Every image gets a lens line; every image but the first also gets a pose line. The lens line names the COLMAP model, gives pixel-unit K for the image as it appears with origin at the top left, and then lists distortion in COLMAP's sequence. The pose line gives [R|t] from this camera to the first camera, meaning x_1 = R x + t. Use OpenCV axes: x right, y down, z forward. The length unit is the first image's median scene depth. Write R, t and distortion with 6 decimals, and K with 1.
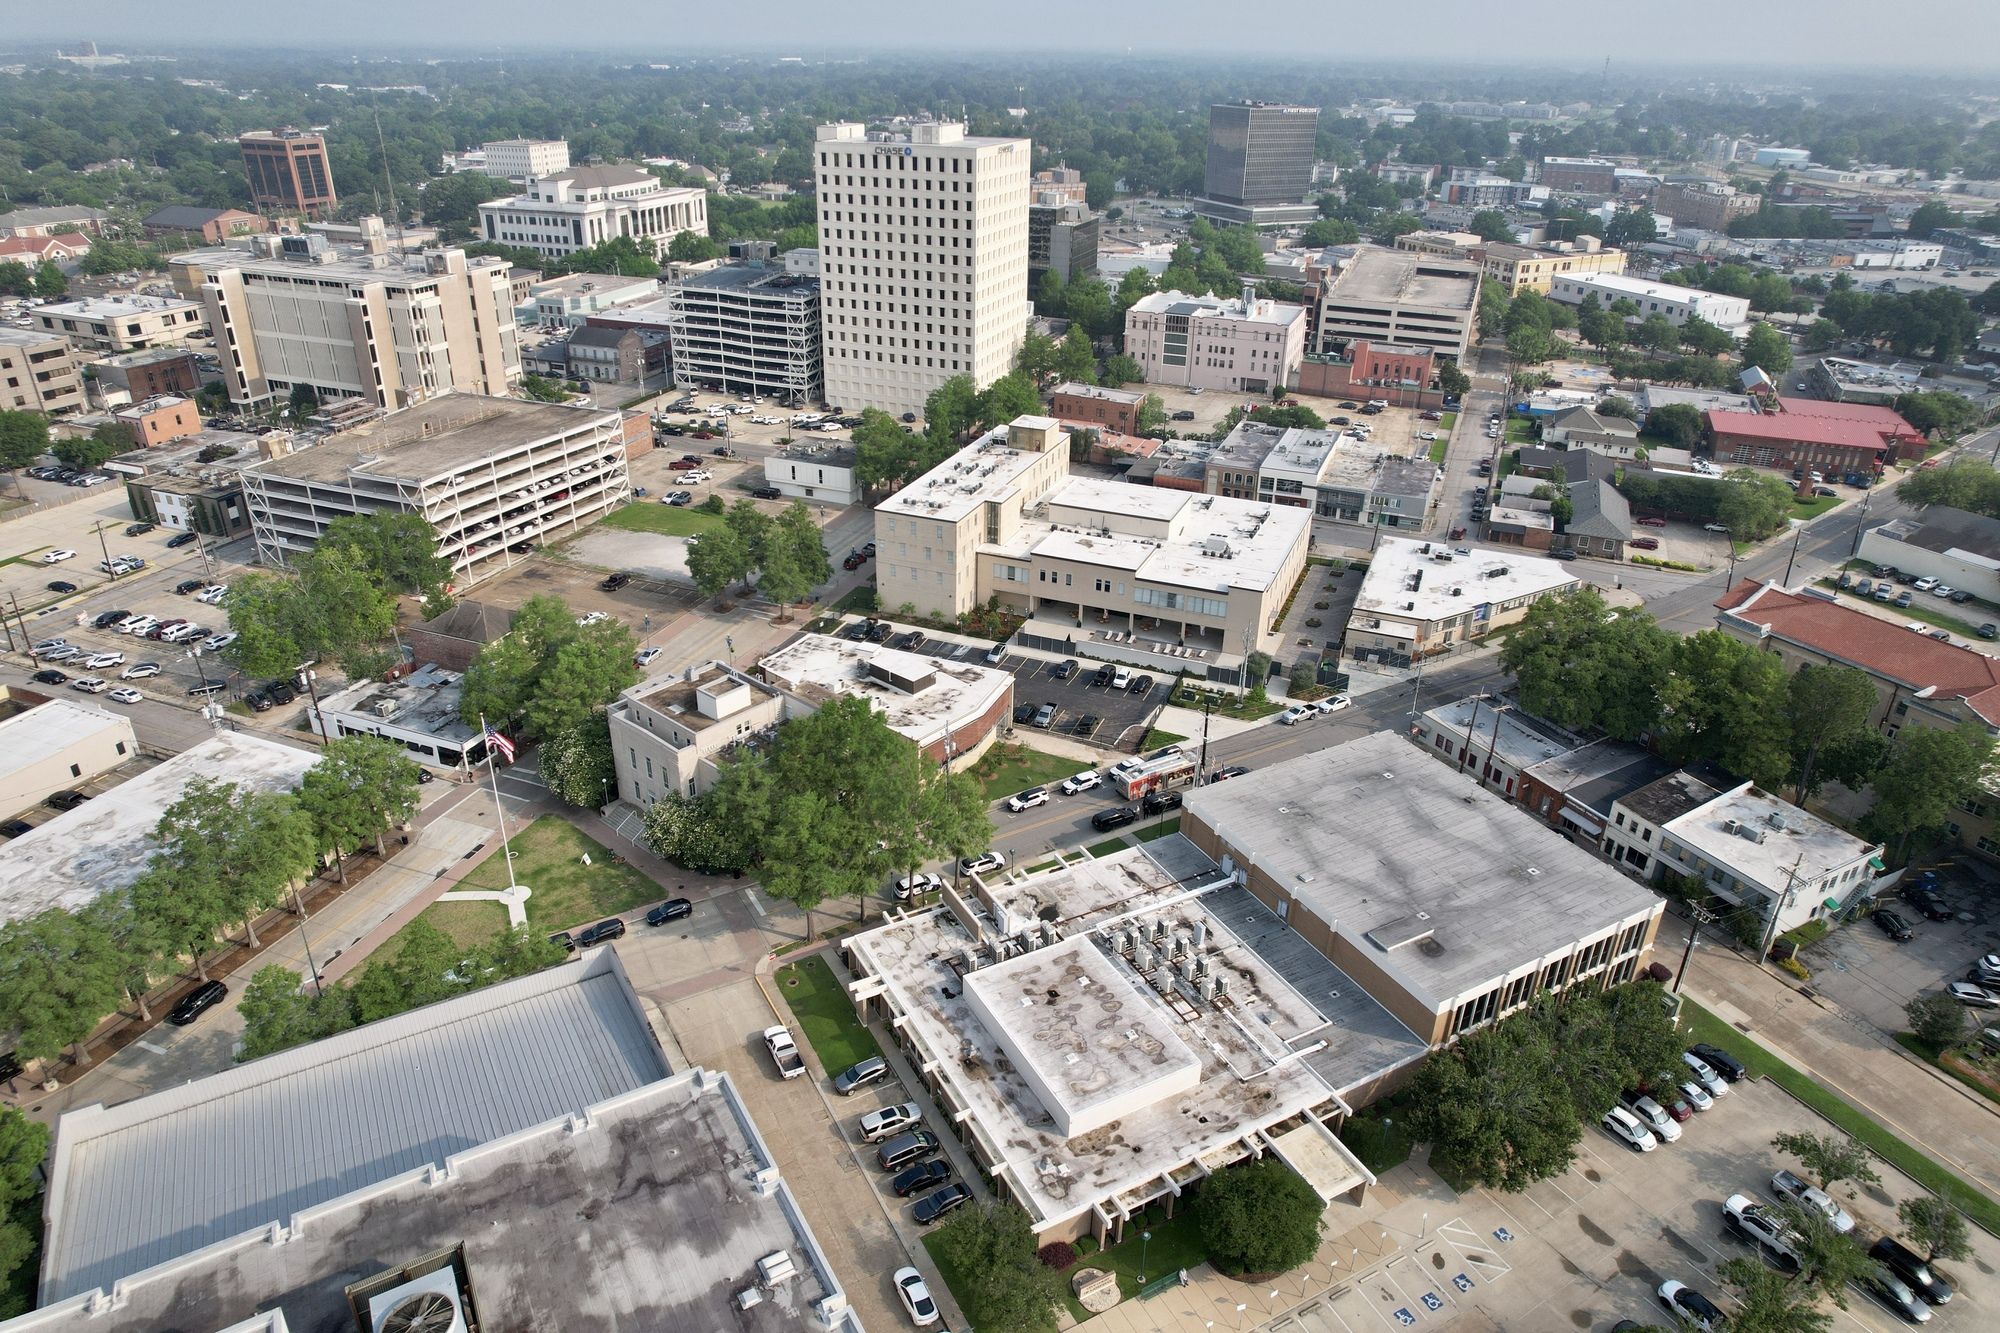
lens RADIAL K [[1268.5, 0, 1000.0], [0, 1268.5, 666.5], [0, 0, 1]] dist [-0.077674, 0.070158]
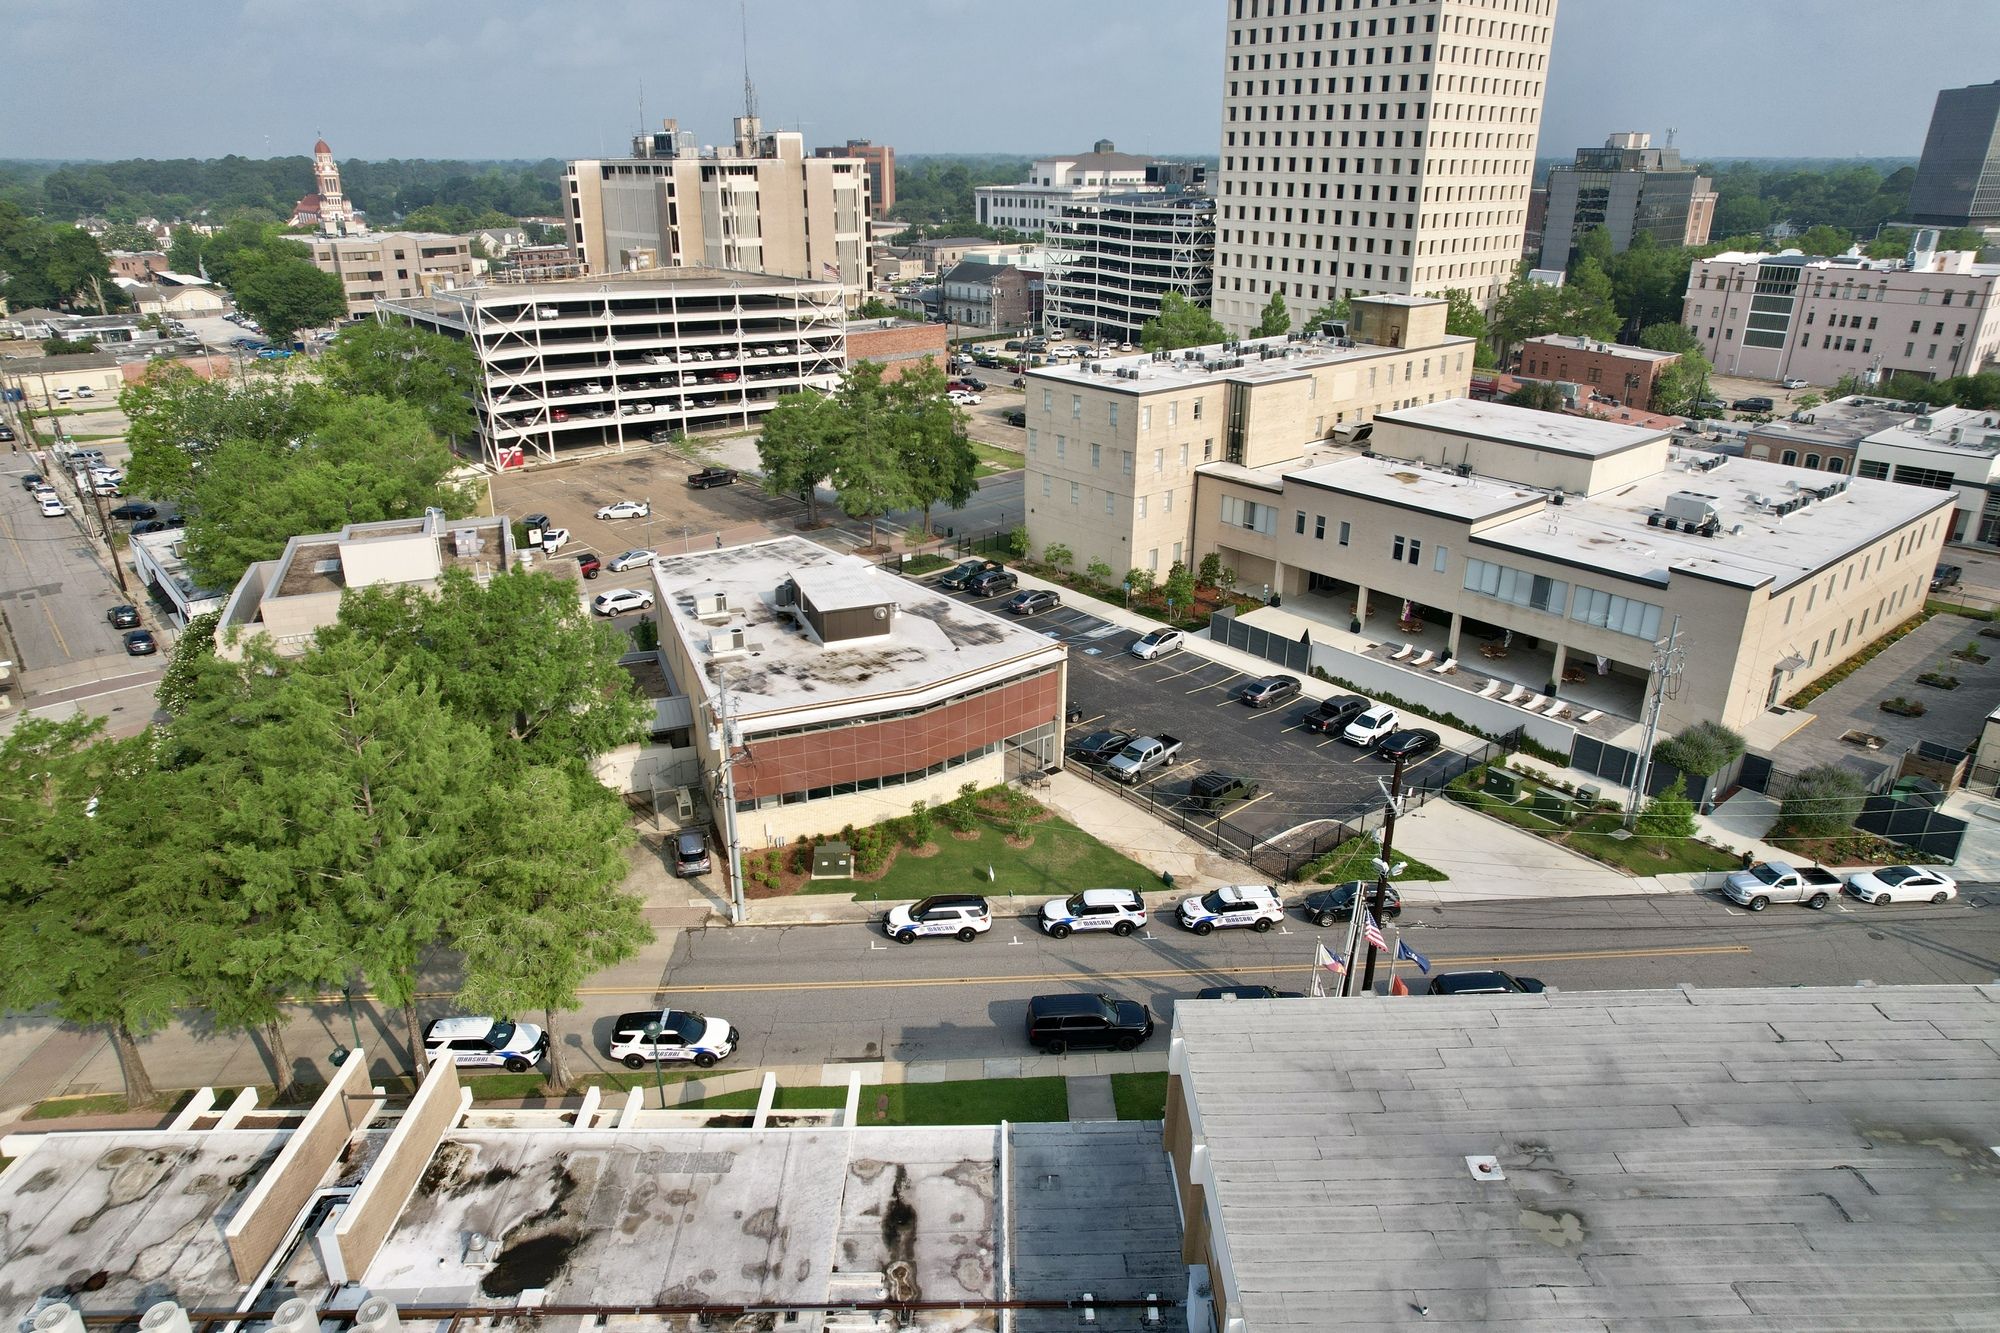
lens RADIAL K [[1268.5, 0, 1000.0], [0, 1268.5, 666.5], [0, 0, 1]] dist [-0.077674, 0.070158]
pose [[0.886815, 0.162560, -0.432589, 0.158955], [-0.196731, 0.979829, -0.035099, 0.028329], [0.418158, 0.116230, 0.900908, 0.494841]]
